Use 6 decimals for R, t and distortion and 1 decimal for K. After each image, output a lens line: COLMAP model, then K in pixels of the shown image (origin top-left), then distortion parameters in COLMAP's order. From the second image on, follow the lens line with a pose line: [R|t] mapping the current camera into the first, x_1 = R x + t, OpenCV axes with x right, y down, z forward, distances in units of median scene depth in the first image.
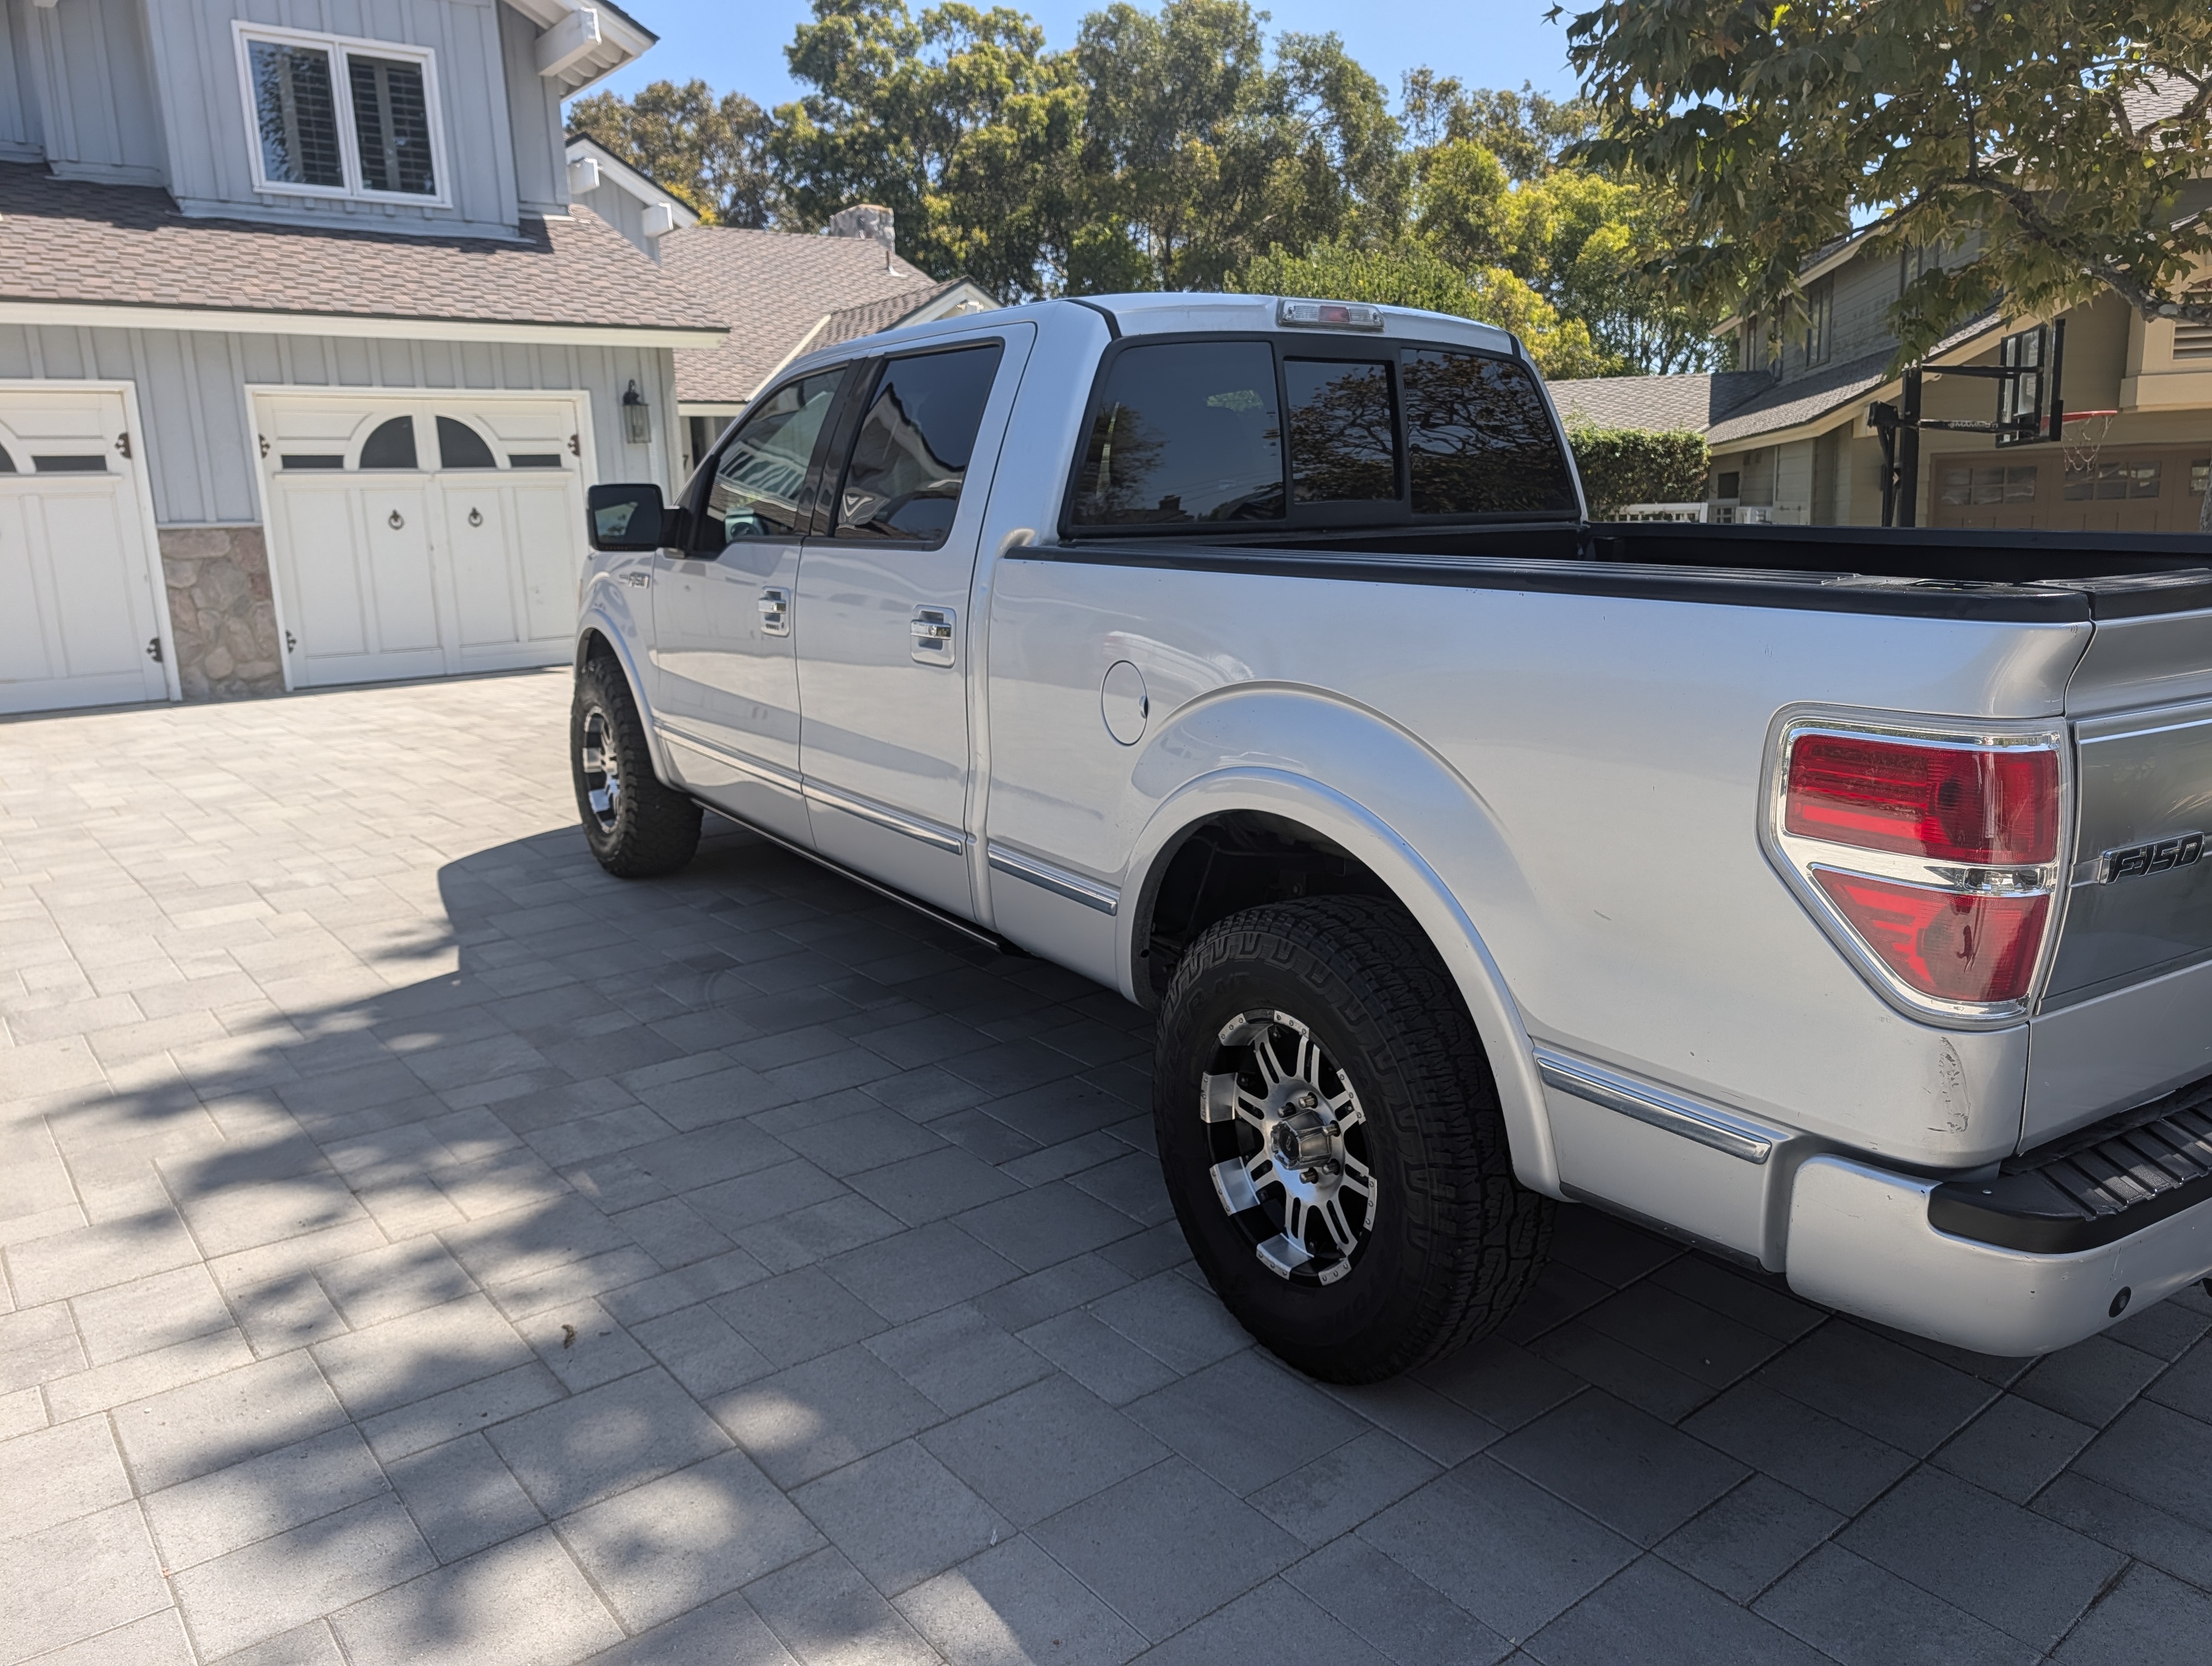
lens RADIAL K [[1666.8, 0, 1092.9], [0, 1666.8, 824.0], [0, 0, 1]] dist [0.043577, -0.025643]
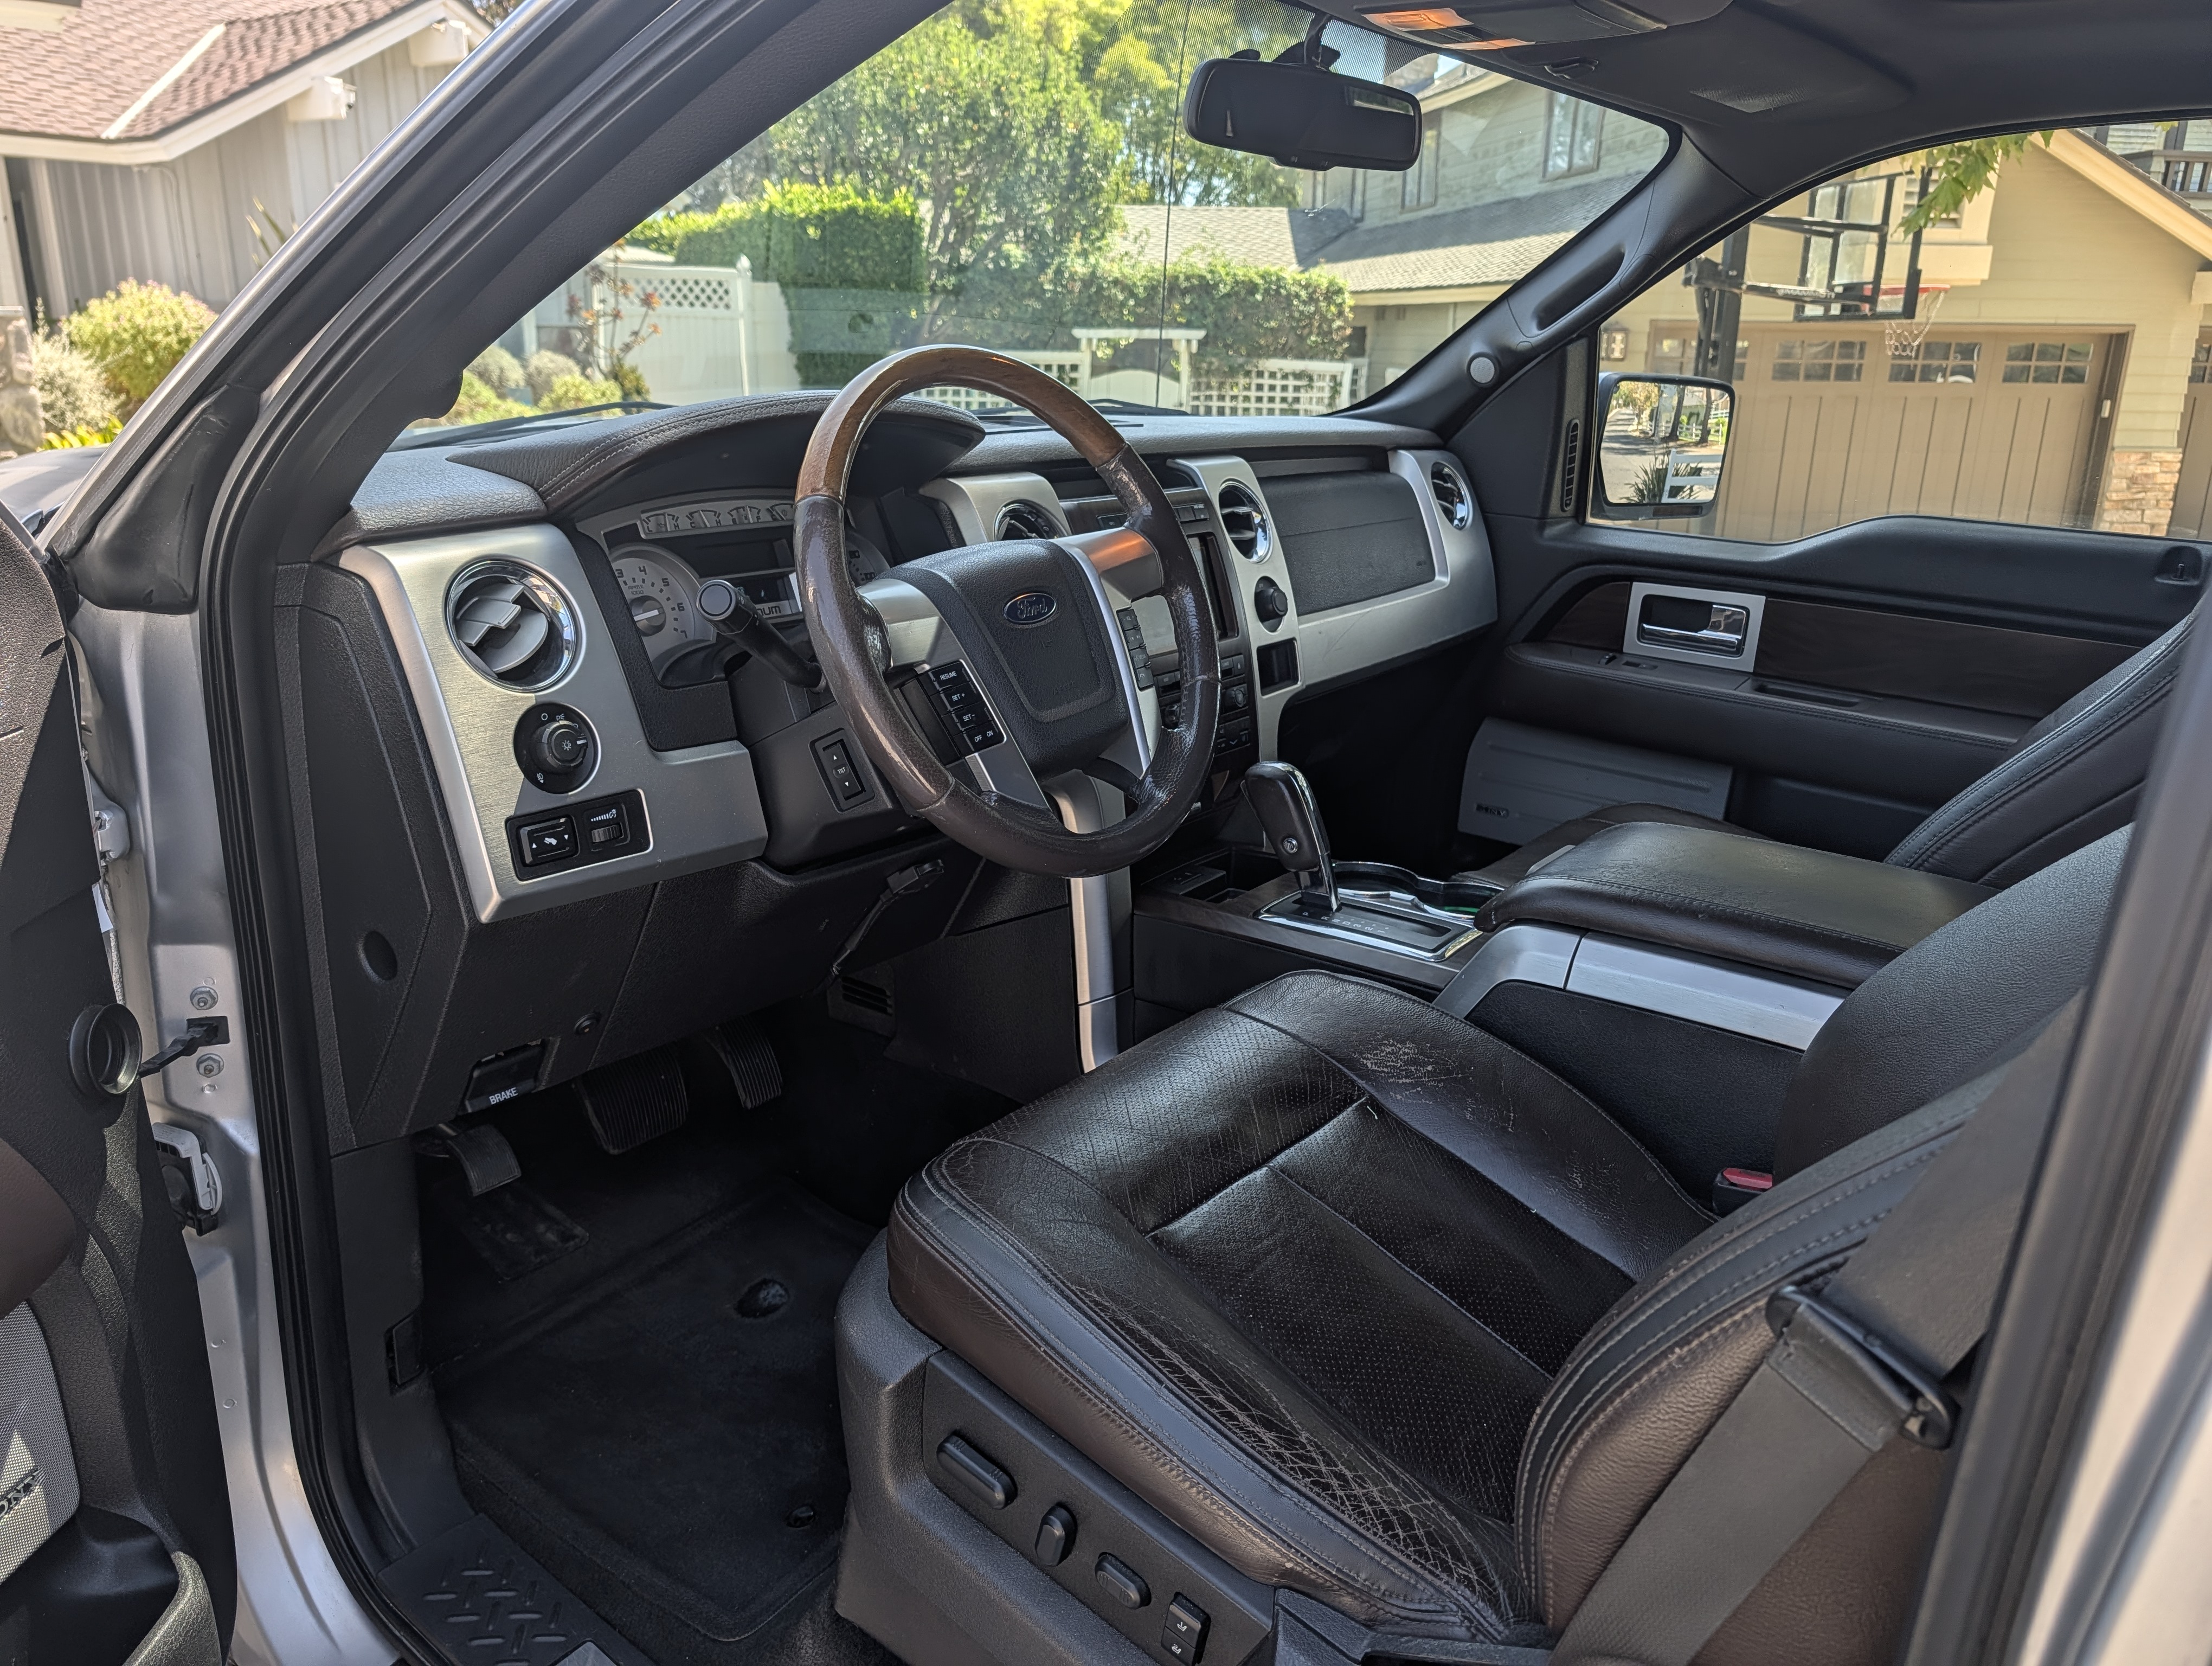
lens RADIAL K [[1625.4, 0, 1075.4], [0, 1625.4, 819.6], [0, 0, 1]] dist [0.011410, -0.007871]
pose [[0.945203, -0.047165, 0.323057, -0.092837], [0.012658, 0.994060, 0.108094, -0.072028], [-0.326236, -0.098081, 0.940186, 0.347588]]
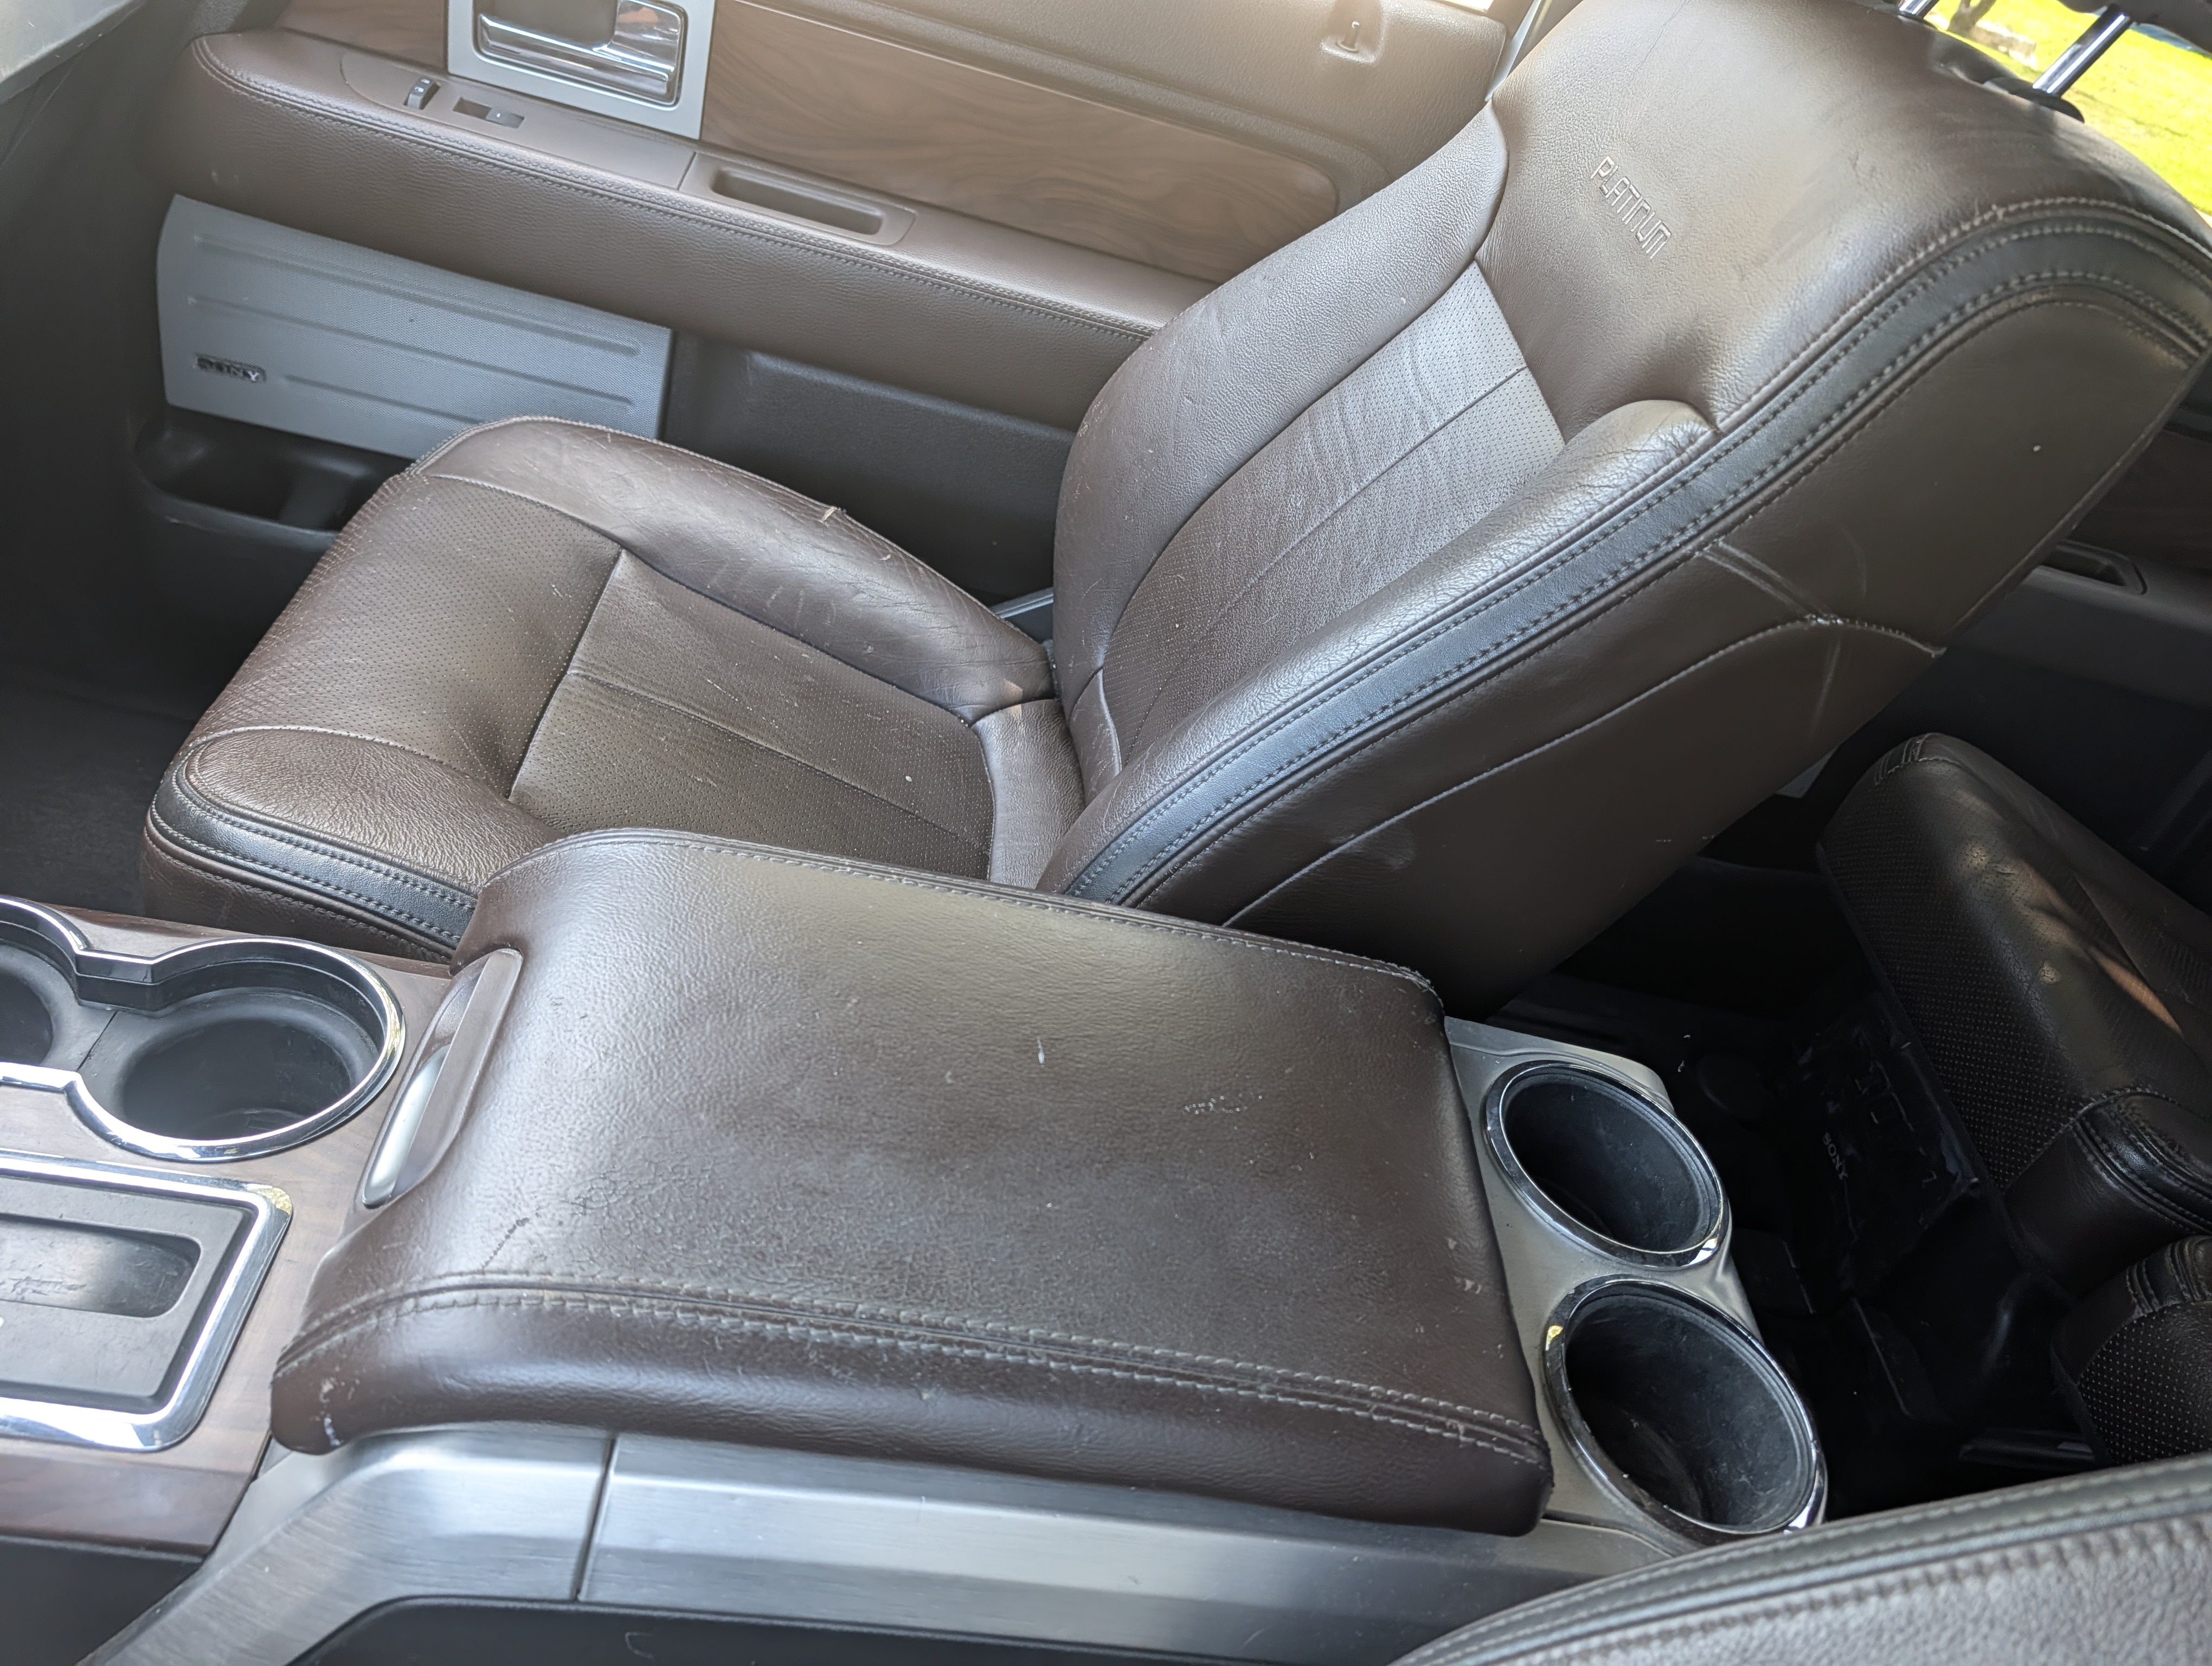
lens RADIAL K [[1625.4, 0, 1091.6], [0, 1625.4, 833.1], [0, 0, 1]] dist [0.011410, -0.007871]
pose [[0.519685, -0.399584, 0.755155, -0.045678], [-0.102656, 0.848278, 0.519506, -0.084834], [-0.848168, -0.347500, 0.399818, 0.414517]]
